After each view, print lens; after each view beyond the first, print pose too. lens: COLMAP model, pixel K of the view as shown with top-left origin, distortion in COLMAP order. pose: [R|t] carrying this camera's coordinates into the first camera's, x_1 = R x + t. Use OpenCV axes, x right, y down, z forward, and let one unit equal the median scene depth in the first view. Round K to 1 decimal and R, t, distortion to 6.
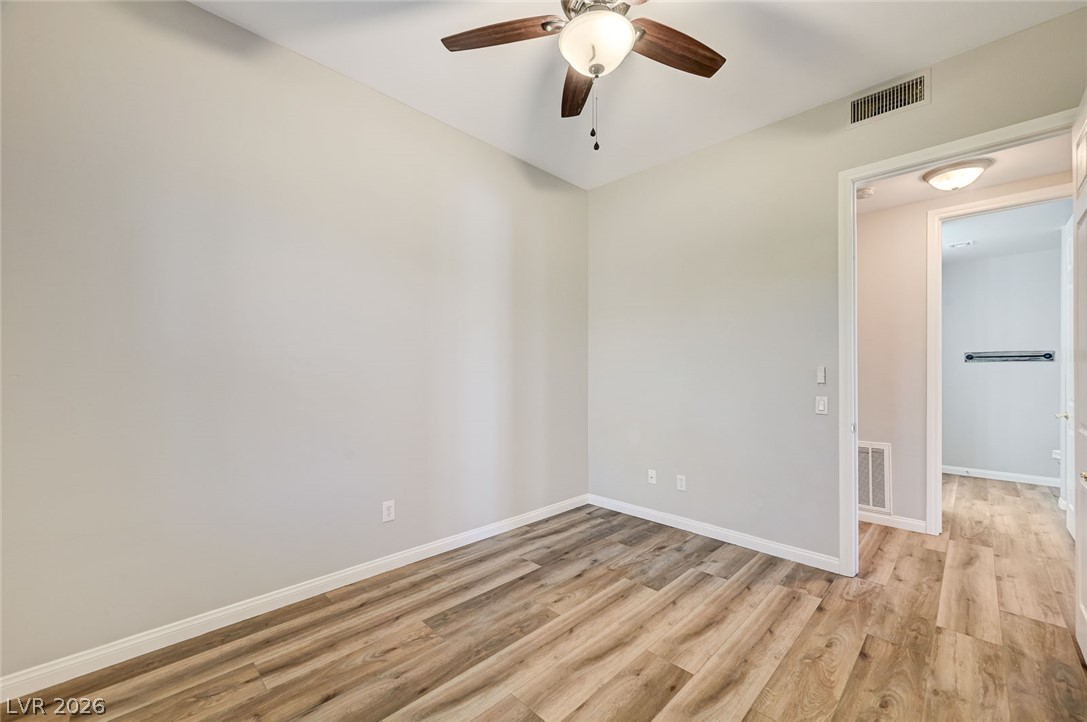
lens RADIAL K [[426.9, 0, 540.6], [0, 426.9, 372.7], [0, 0, 1]] dist [0.000912, 0.000270]
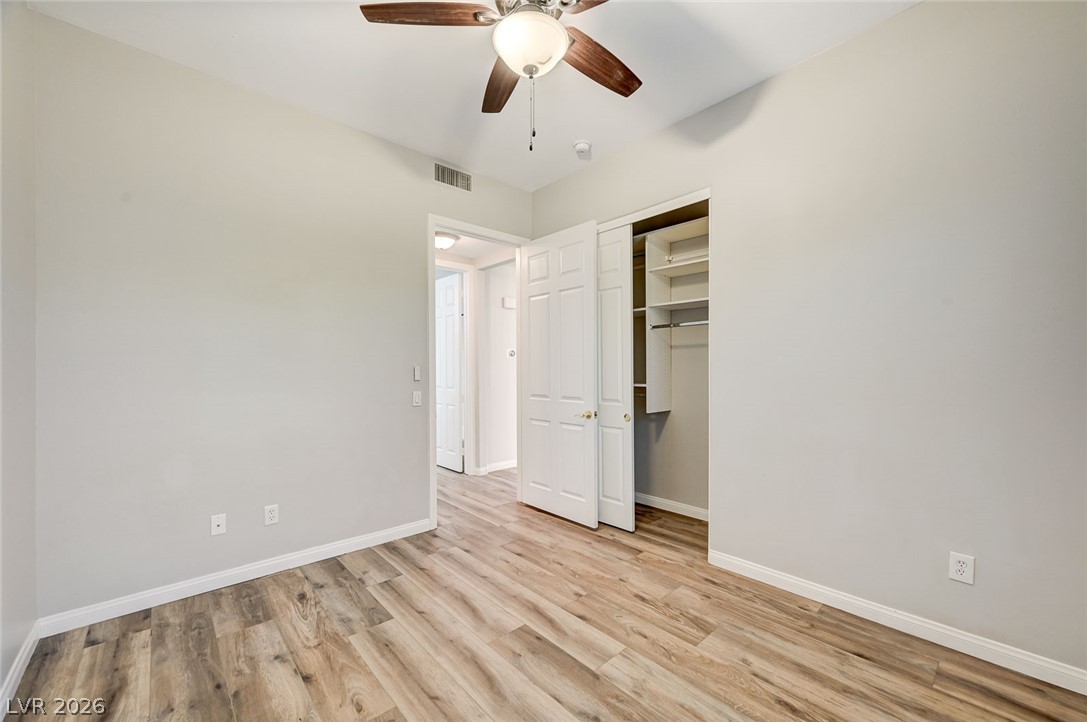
lens RADIAL K [[435.5, 0, 547.5], [0, 435.5, 372.5], [0, 0, 1]] dist [0.001991, 0.000001]
pose [[0.040062, -0.008118, 0.999164, -0.568090], [0.011195, 0.999908, 0.007675, -0.002042], [-0.999134, 0.010879, 0.040149, 0.591195]]
